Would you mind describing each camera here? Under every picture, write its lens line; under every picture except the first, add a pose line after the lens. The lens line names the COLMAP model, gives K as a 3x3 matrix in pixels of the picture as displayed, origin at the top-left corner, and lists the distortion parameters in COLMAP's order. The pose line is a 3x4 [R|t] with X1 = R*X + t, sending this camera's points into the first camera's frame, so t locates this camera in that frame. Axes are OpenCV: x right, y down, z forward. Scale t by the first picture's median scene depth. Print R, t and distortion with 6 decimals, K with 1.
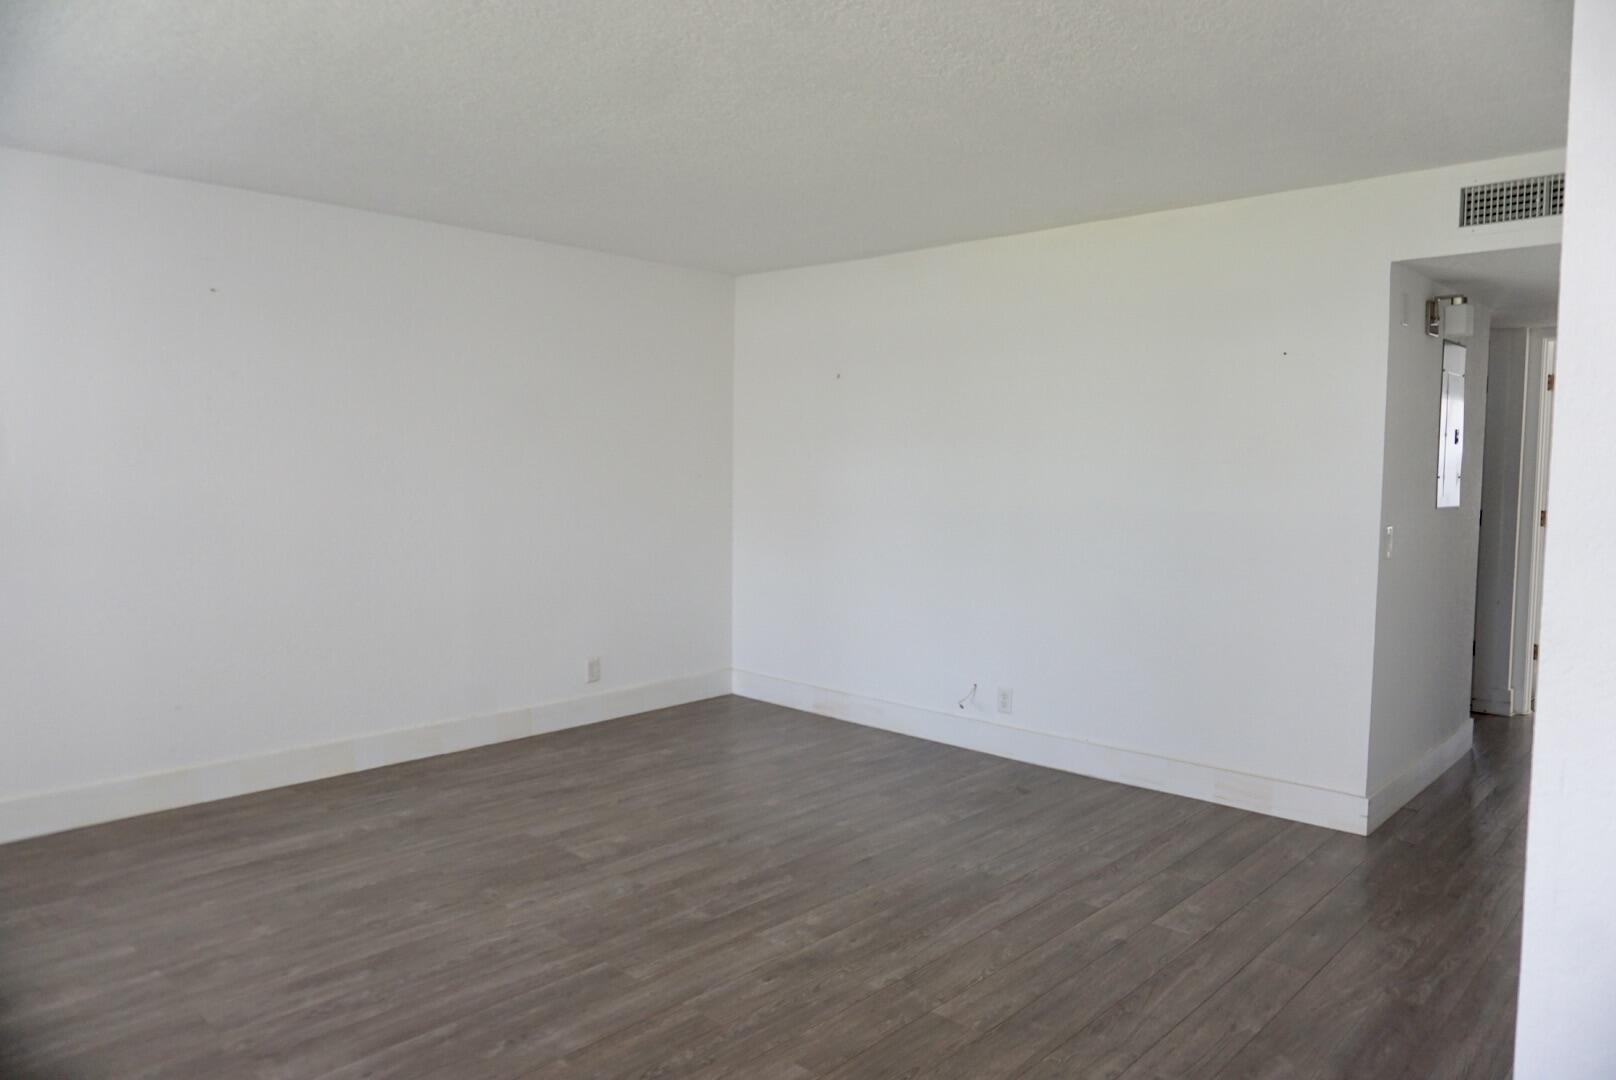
lens RADIAL K [[1086.5, 0, 808.0], [0, 1086.5, 540.0], [0, 0, 1]] dist [-0.045494, 0.028391]
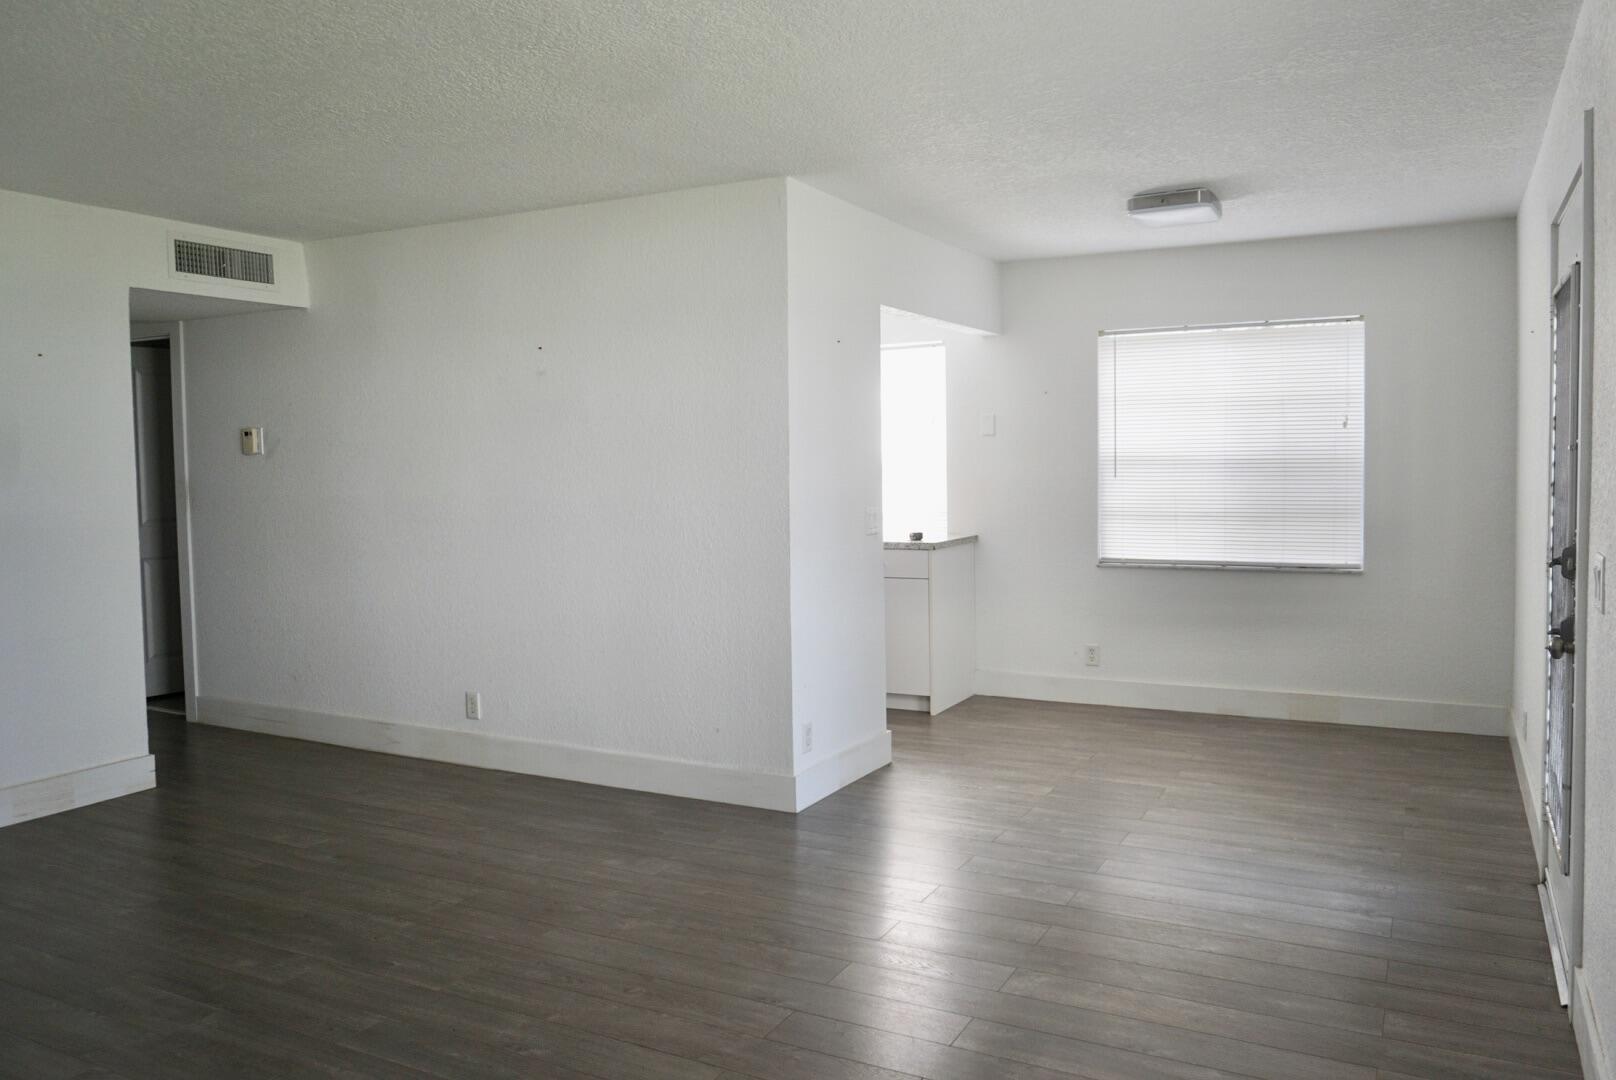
lens RADIAL K [[1236.4, 0, 808.0], [0, 1236.4, 540.0], [0, 0, 1]] dist [0.002794, 0.000507]
pose [[-0.266865, -0.068255, 0.961314, -0.998800], [0.082253, 0.992236, 0.093284, -0.056153], [-0.960217, 0.103965, -0.259179, 0.705686]]
